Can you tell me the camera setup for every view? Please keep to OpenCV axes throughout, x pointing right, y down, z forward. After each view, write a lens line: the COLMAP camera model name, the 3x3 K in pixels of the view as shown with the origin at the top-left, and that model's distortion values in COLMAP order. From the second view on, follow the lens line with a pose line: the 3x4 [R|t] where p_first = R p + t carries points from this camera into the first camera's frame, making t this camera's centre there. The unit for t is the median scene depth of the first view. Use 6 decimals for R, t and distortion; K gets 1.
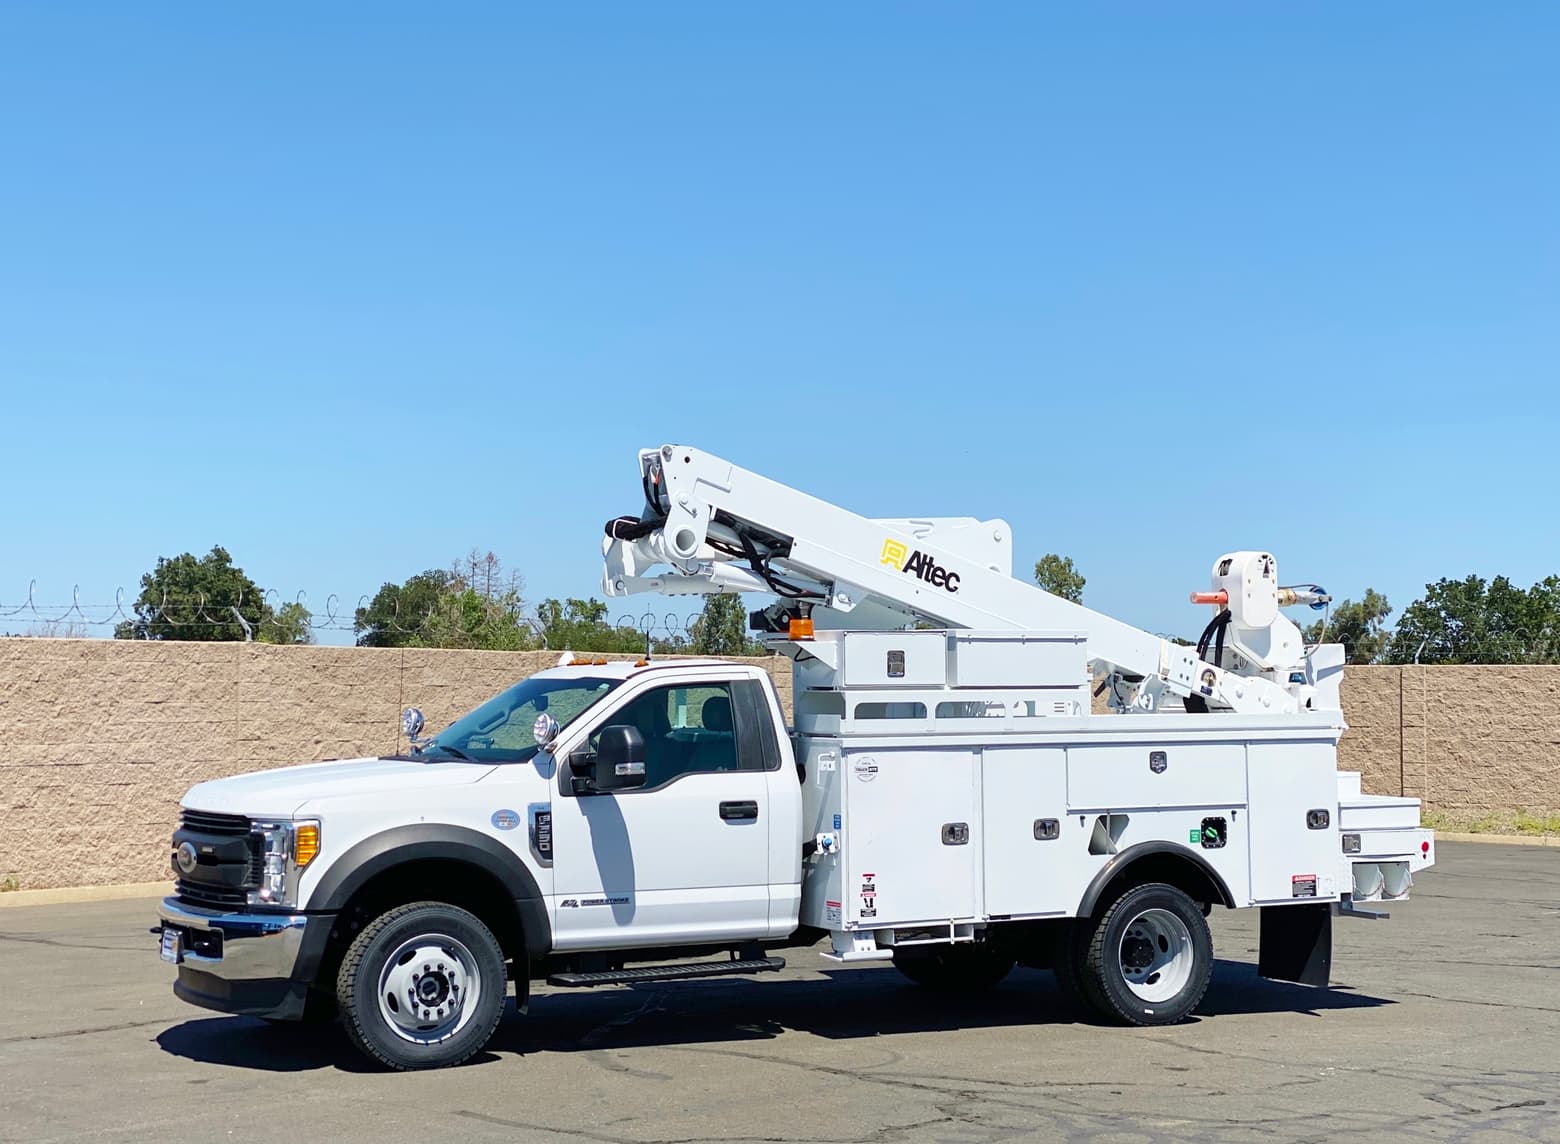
lens RADIAL K [[2397.9, 0, 780.0], [0, 2397.9, 572.0], [0, 0, 1]] dist [0.104765, 0.129268]
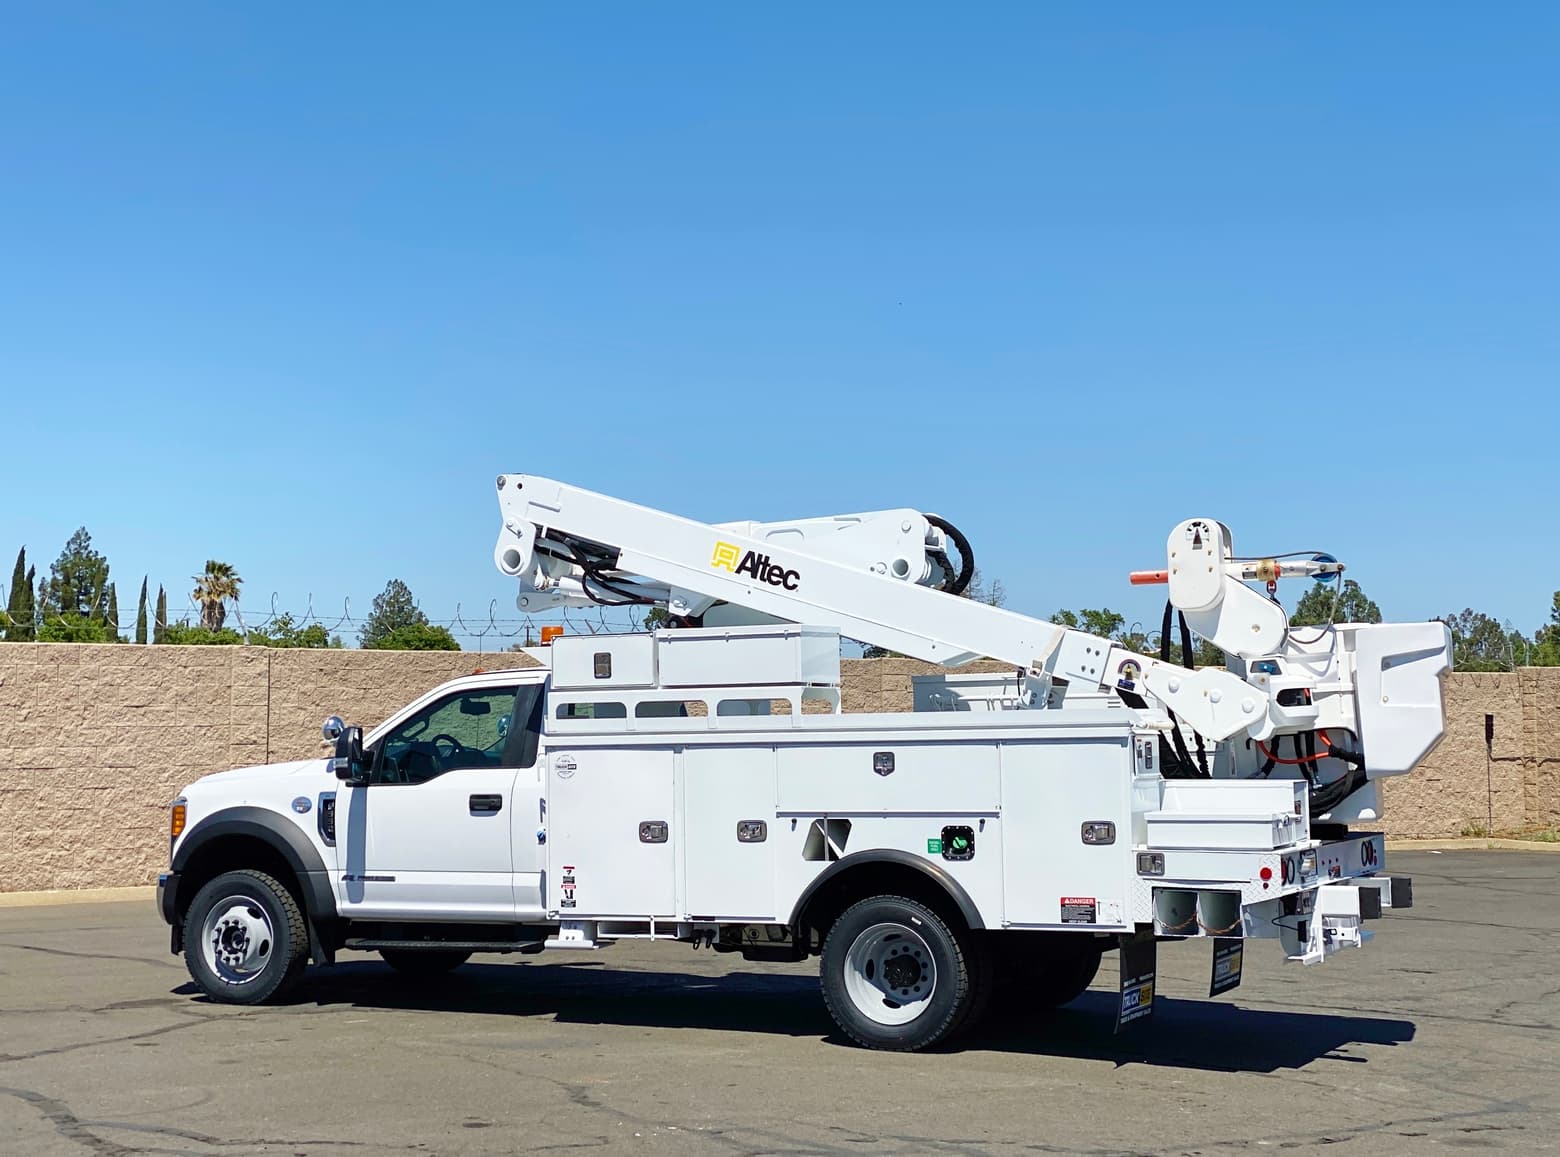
lens RADIAL K [[2376.8, 0, 780.0], [0, 2376.8, 578.5], [0, 0, 1]] dist [0.144129, -0.067446]
pose [[0.582383, -0.055886, -0.810991, 0.863507], [0.050726, 0.998188, -0.032360, 0.035105], [0.811330, -0.022292, 0.584163, 0.429202]]
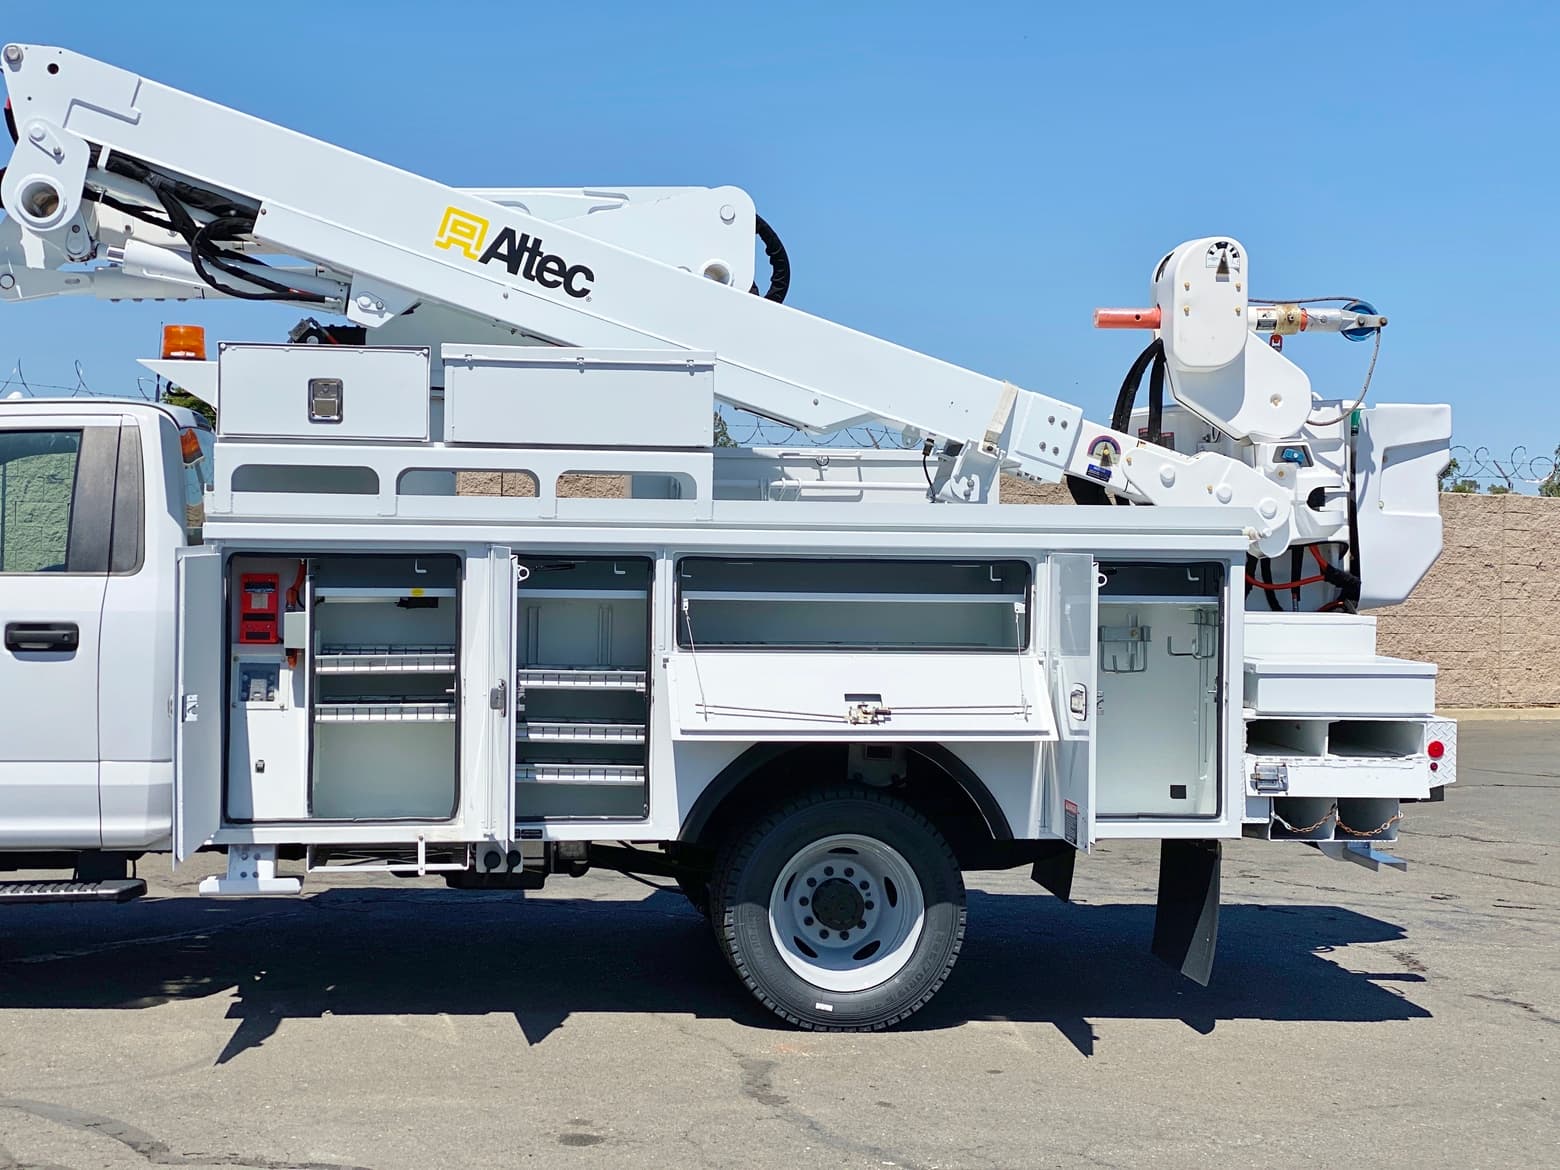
lens RADIAL K [[2322.7, 0, 780.0], [0, 2322.7, 585.0], [0, 0, 1]] dist [0.137031, -0.055471]
pose [[0.933200, 0.025683, -0.358438, 0.334443], [-0.002139, 0.997822, 0.065929, 0.042187], [0.359351, -0.060758, 0.931222, 0.466356]]
